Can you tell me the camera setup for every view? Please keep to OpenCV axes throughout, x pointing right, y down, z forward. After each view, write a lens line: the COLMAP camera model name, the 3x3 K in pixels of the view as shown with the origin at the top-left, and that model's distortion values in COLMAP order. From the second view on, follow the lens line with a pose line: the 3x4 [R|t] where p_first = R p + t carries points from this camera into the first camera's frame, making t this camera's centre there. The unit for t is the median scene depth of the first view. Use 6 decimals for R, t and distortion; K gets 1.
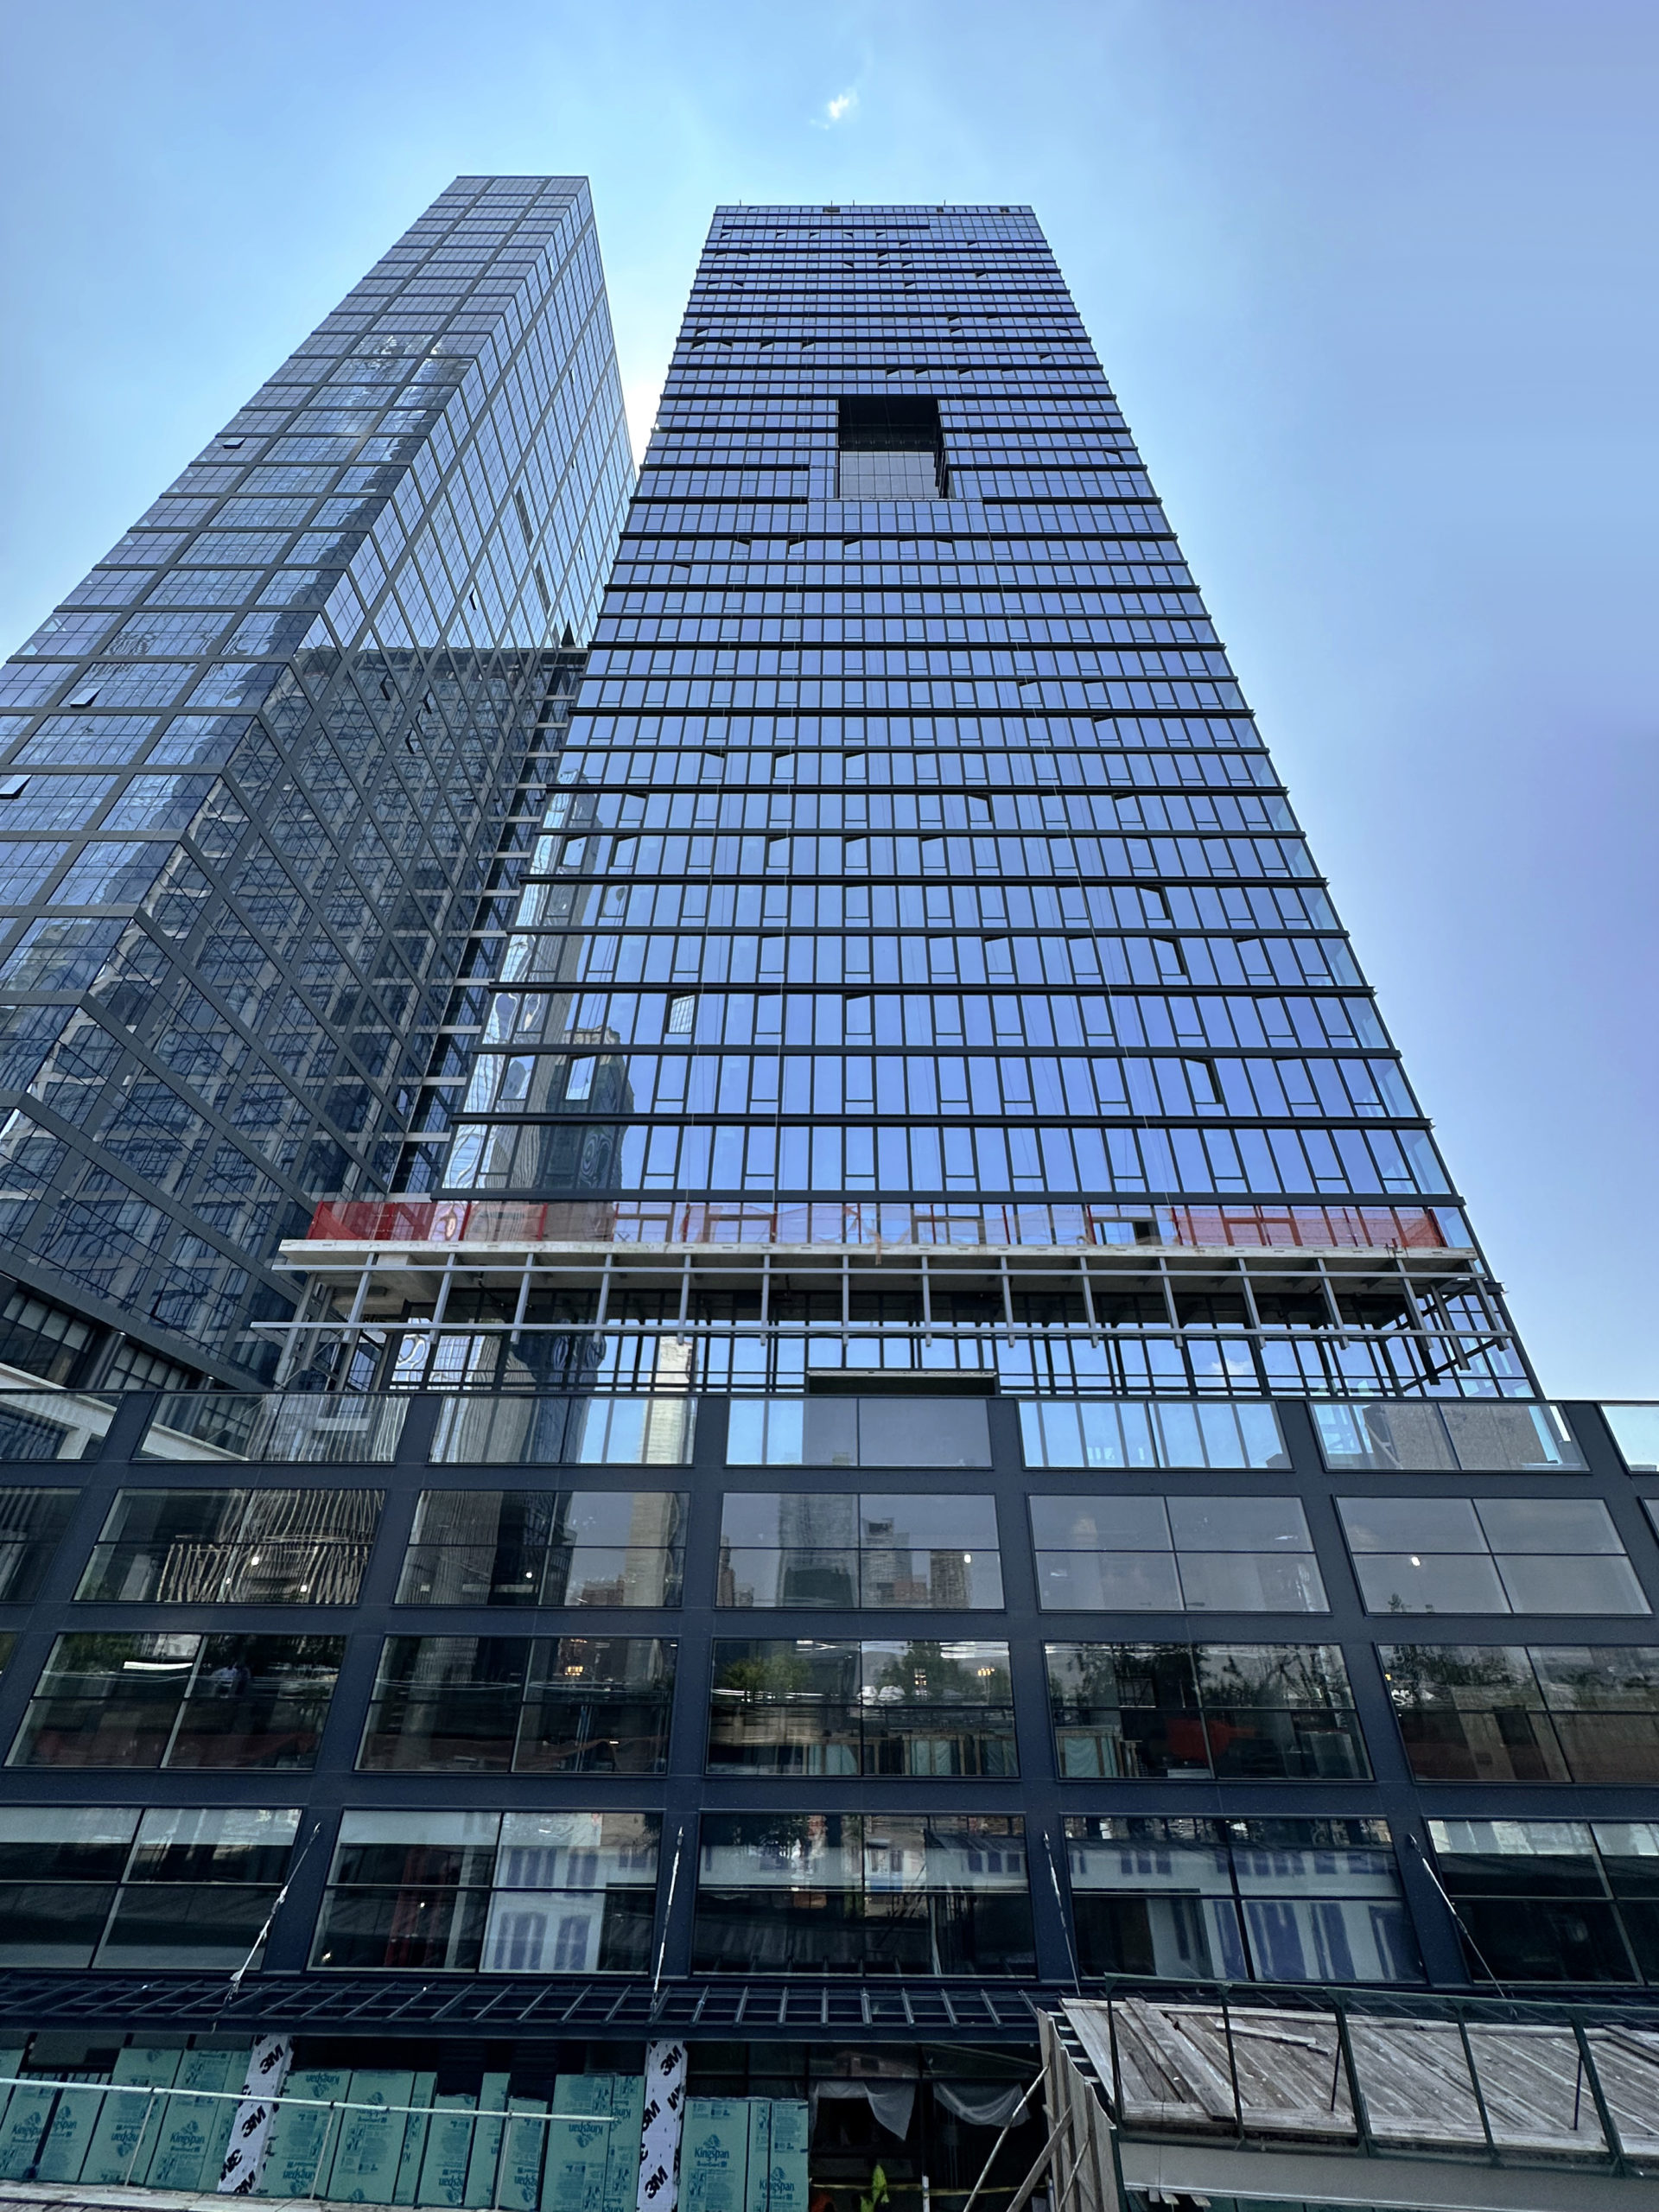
lens RADIAL K [[874.0, 0, 839.5], [0, 874.0, 1071.2], [0, 0, 1]] dist [-0.002005, 0.000874]
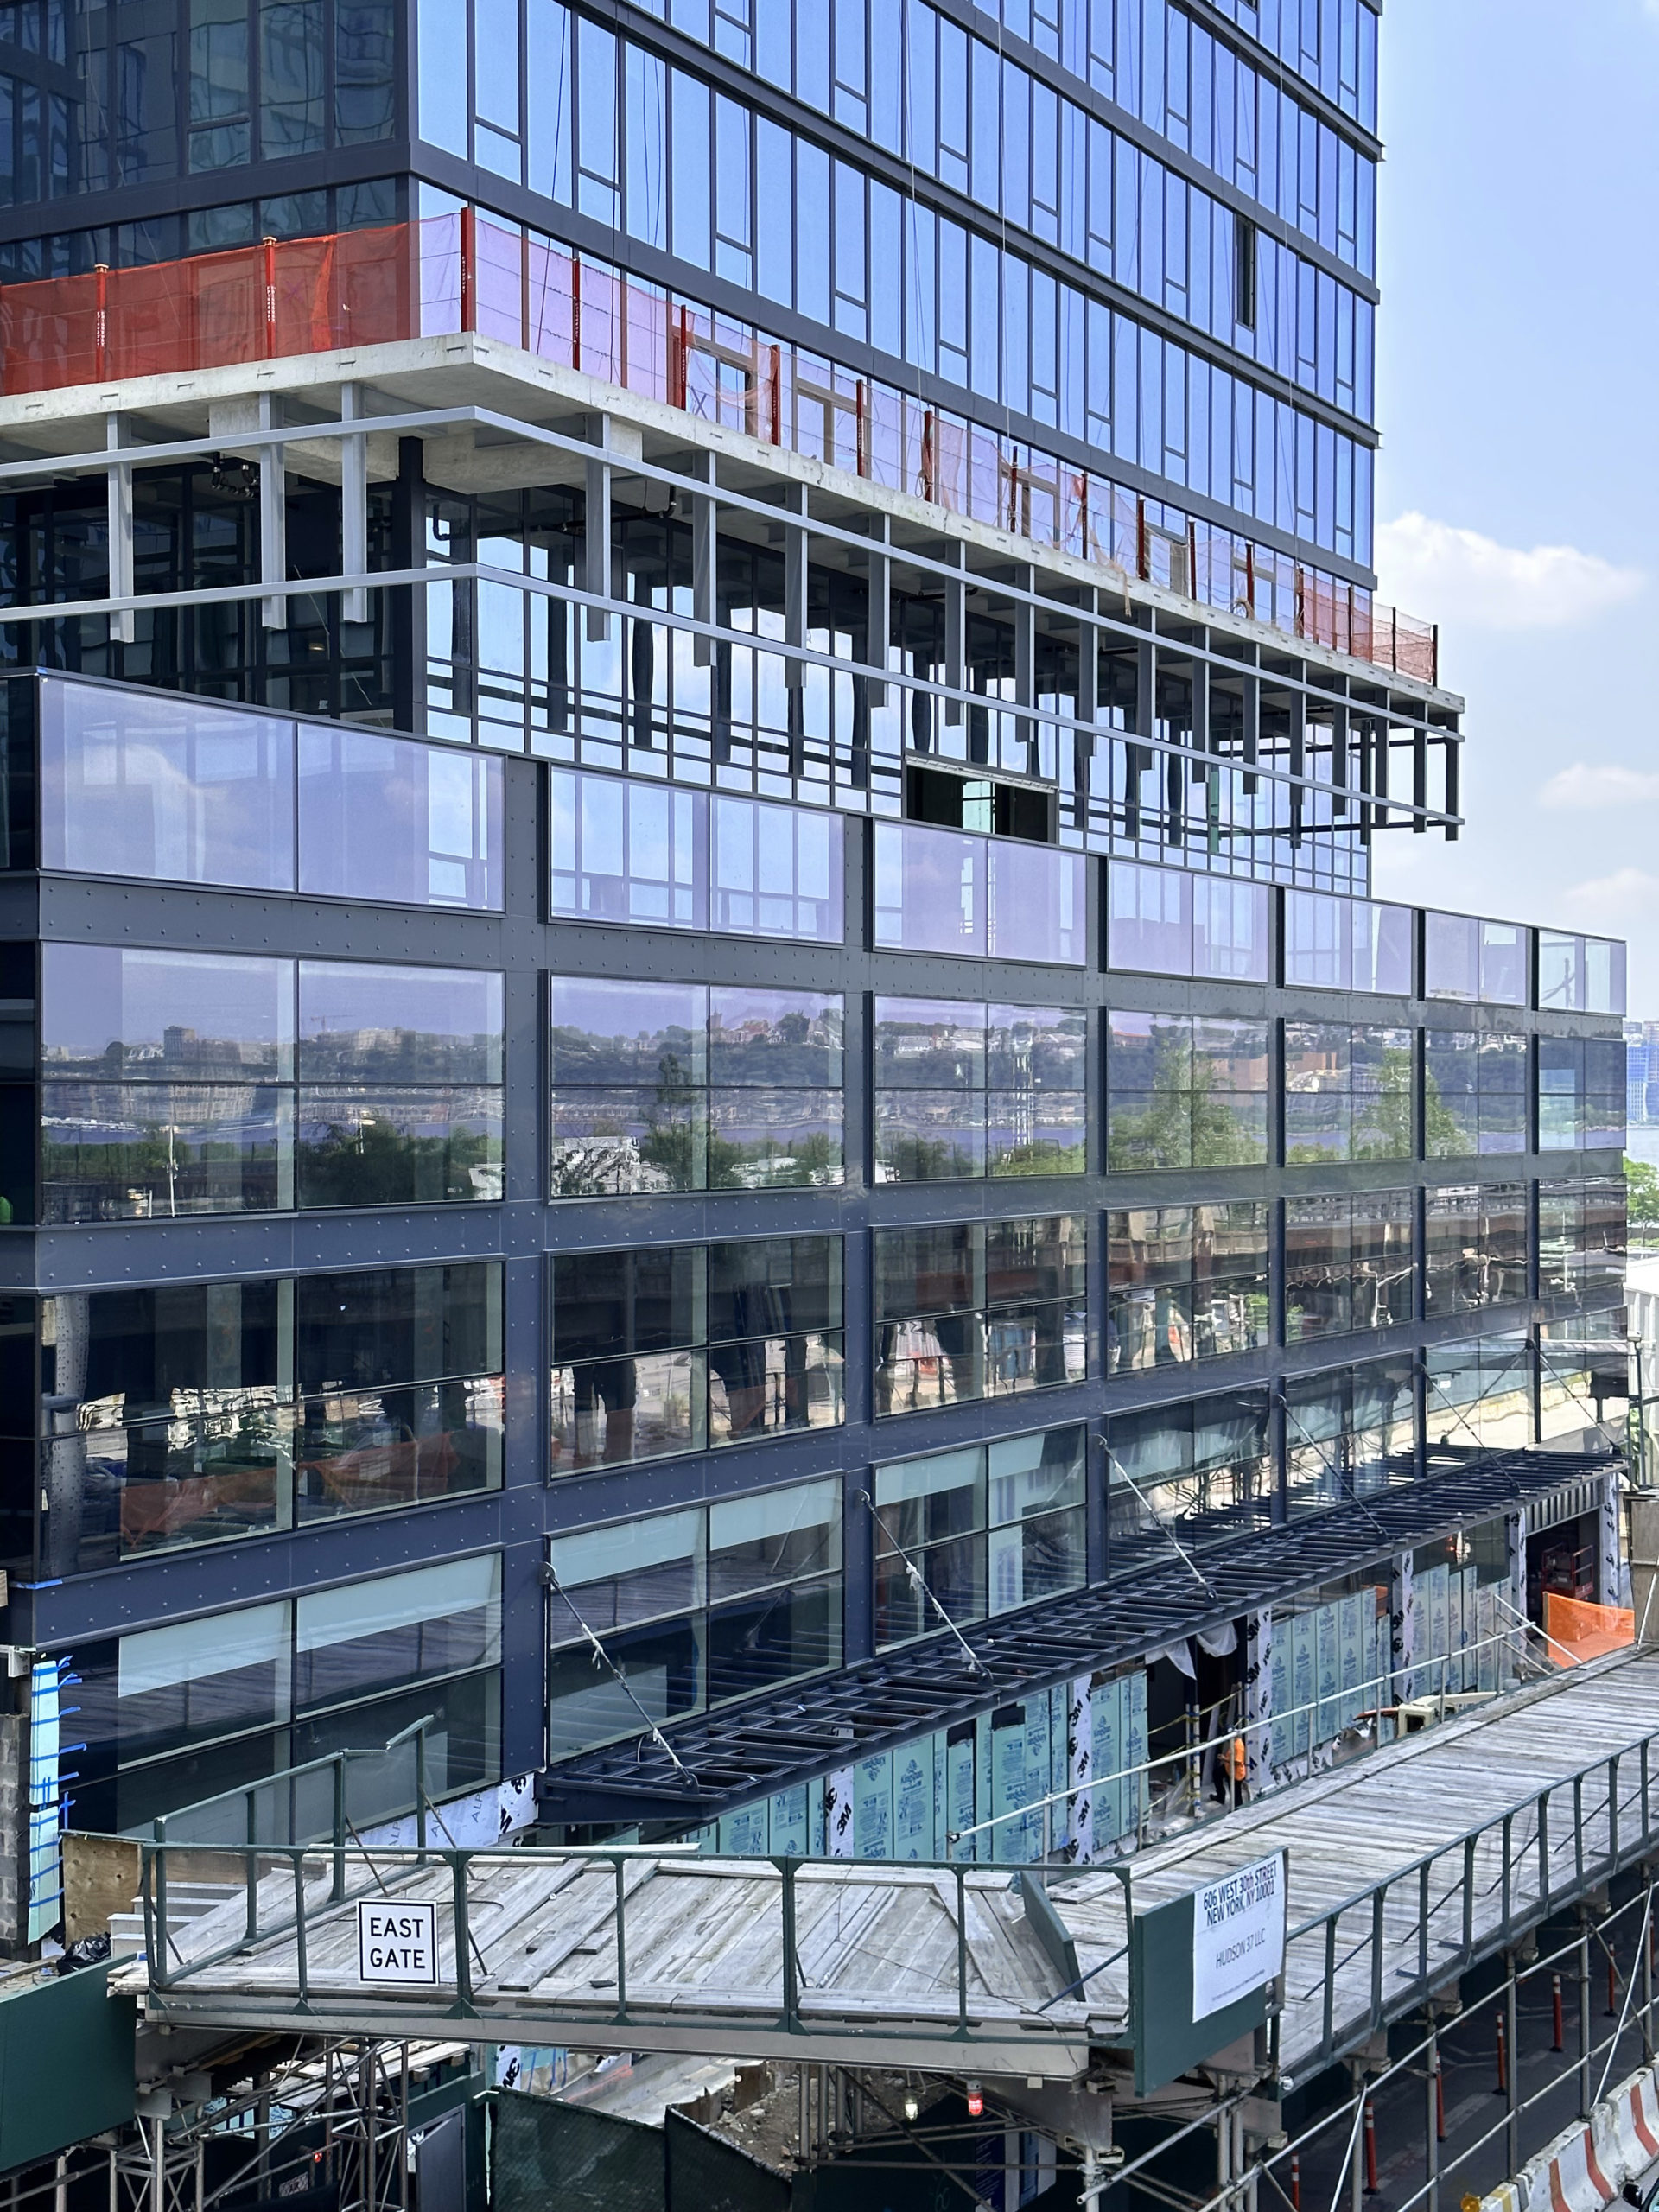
lens RADIAL K [[3066.2, 0, 829.5], [0, 3066.2, 1106.0], [0, 0, 1]] dist [0.160173, -0.041823]
pose [[0.482301, -0.007590, 0.875973, -1.440840], [-0.483534, 0.831522, 0.273434, 0.037638], [-0.730466, -0.555440, 0.397374, 0.182507]]
